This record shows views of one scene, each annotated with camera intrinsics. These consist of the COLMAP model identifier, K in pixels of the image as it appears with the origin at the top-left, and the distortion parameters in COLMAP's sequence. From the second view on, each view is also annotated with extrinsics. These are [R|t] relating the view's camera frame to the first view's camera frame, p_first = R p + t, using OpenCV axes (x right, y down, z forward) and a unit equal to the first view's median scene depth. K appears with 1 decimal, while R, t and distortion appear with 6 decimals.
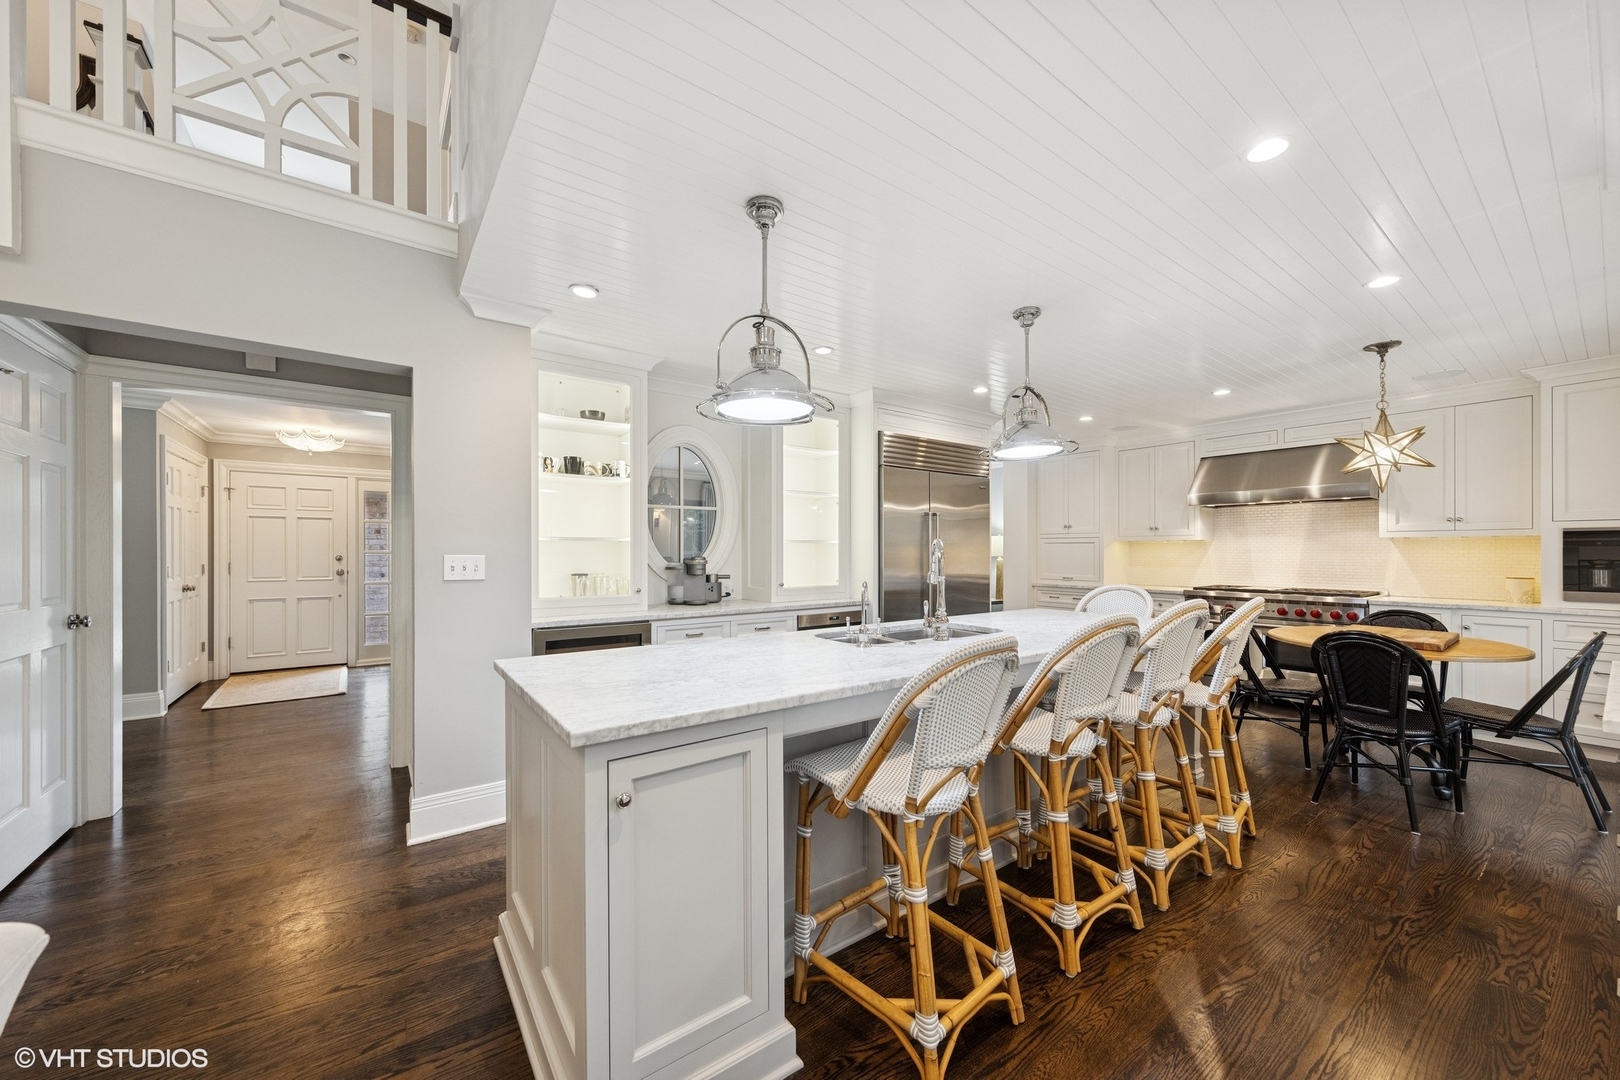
lens RADIAL K [[590.8, 0, 810.6], [0, 590.8, 551.5], [0, 0, 1]] dist [0.000770, -0.000611]
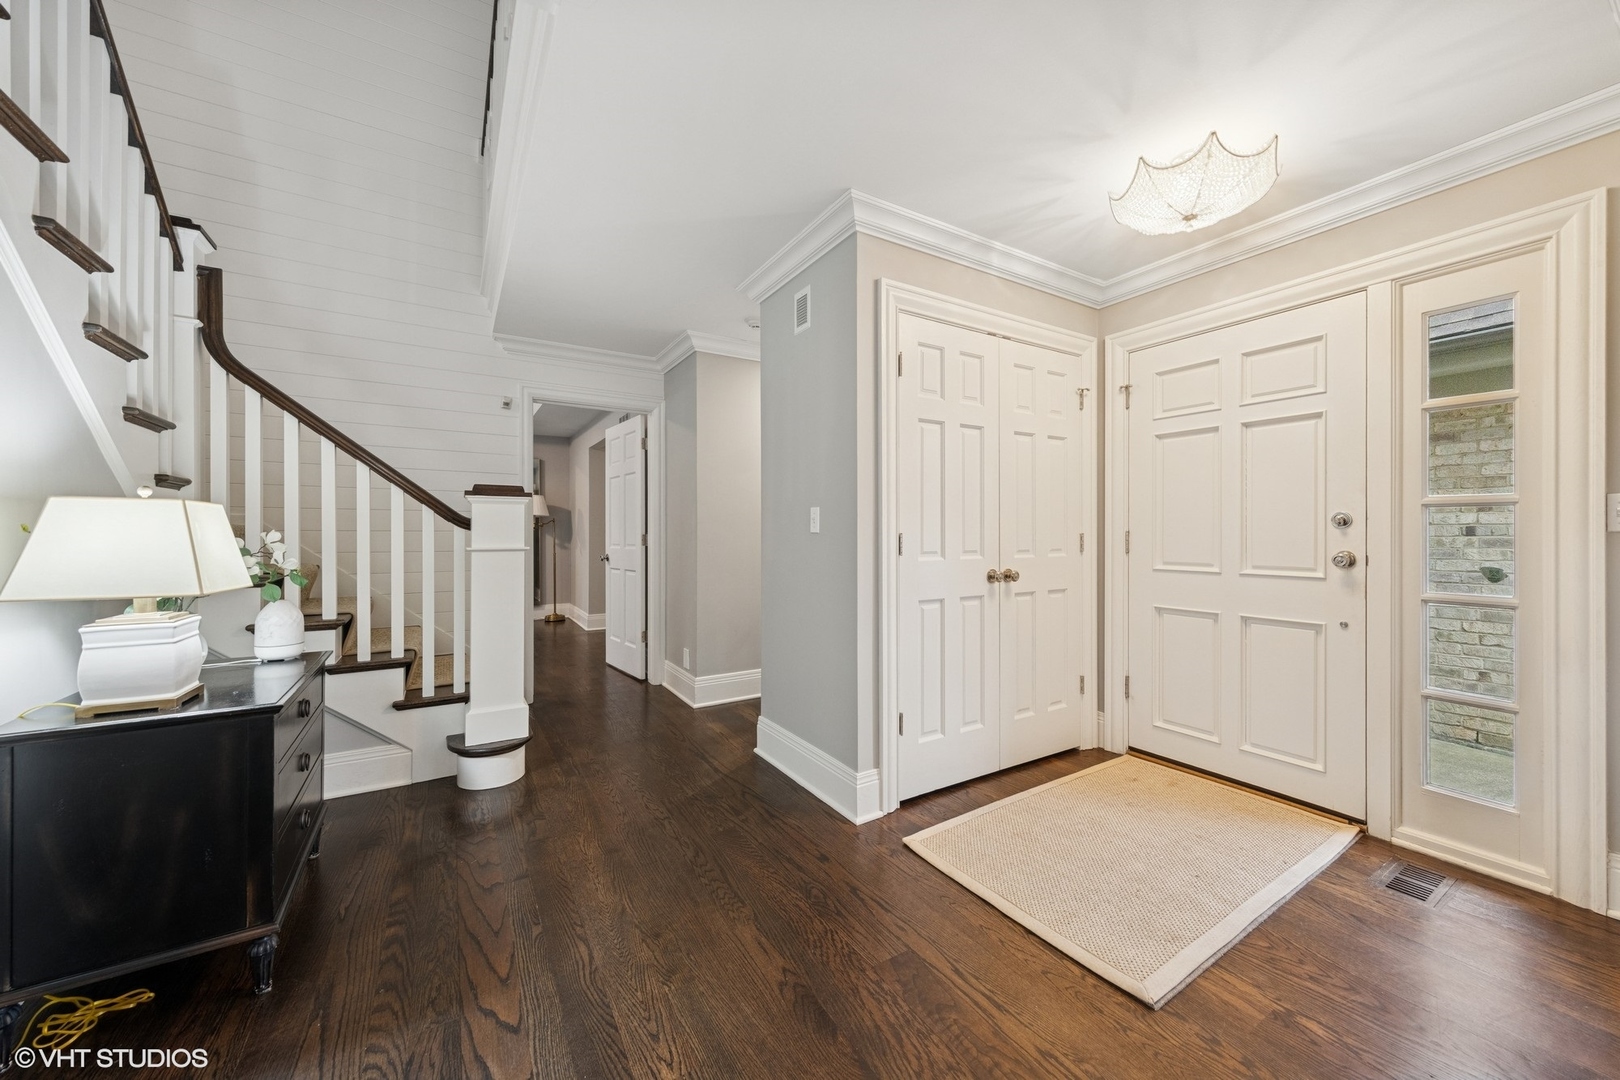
lens RADIAL K [[590.8, 0, 816.2], [0, 590.8, 535.3], [0, 0, 1]] dist [0.000770, -0.000611]
pose [[-0.067992, 0.001764, -0.997684, -0.432048], [-0.003868, 0.999990, 0.002032, 0.021718], [0.997678, 0.003997, -0.067985, 0.730679]]
